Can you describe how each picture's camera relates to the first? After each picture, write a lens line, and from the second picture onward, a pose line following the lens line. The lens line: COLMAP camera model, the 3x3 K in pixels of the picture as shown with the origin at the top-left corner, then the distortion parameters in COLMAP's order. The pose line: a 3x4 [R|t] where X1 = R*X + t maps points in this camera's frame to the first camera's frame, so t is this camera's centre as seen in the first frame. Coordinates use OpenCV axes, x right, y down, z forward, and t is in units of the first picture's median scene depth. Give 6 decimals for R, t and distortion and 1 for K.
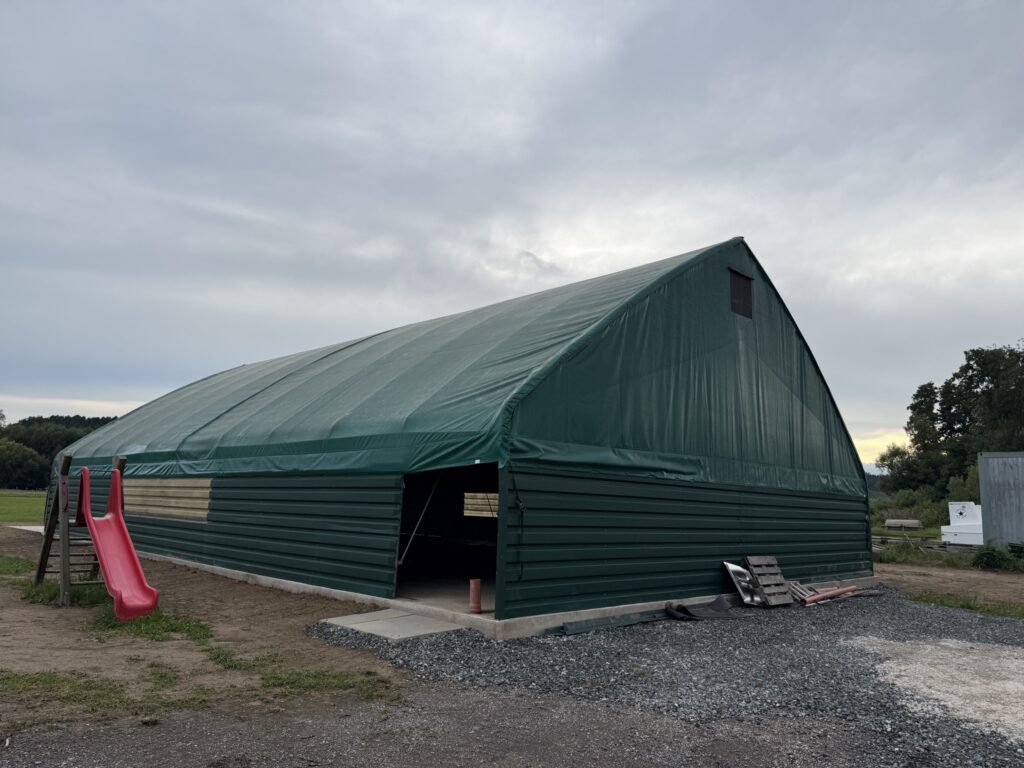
lens RADIAL K [[721.4, 0, 512.0], [0, 721.4, 384.0], [0, 0, 1]] dist [0.151503, -0.258630]
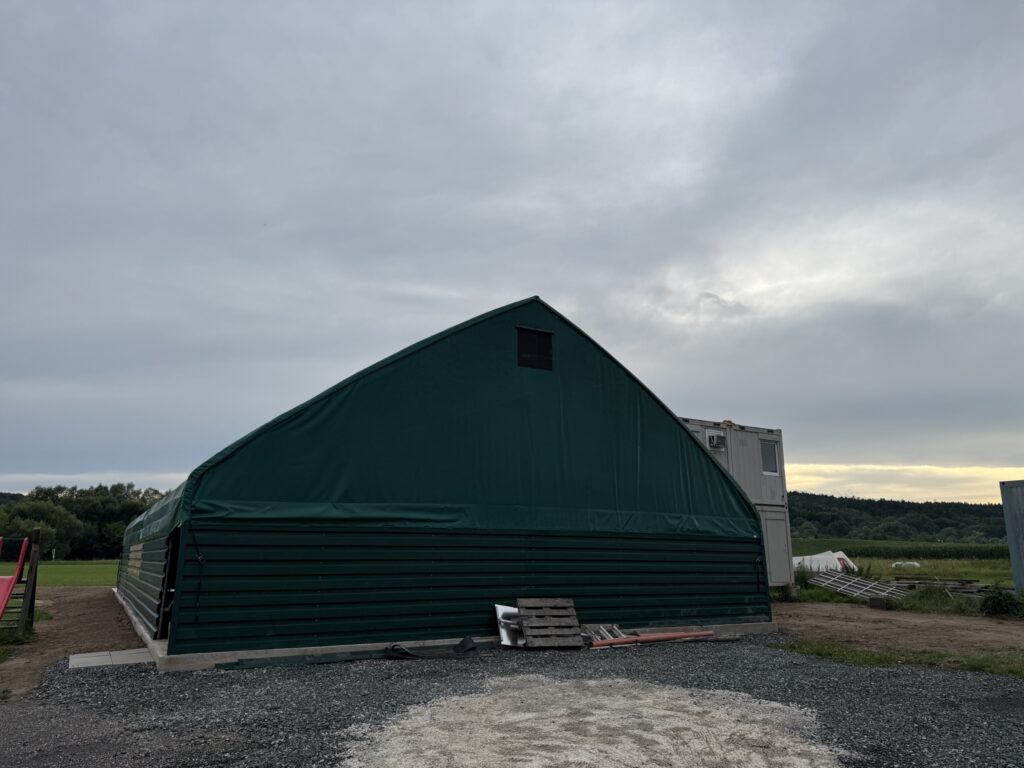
lens RADIAL K [[721.4, 0, 512.0], [0, 721.4, 384.0], [0, 0, 1]] dist [0.151503, -0.258630]
pose [[0.963047, -0.087931, -0.254575, 0.537455], [0.068969, 0.994202, -0.082494, 0.013230], [0.260353, 0.061888, 0.963528, -0.023525]]
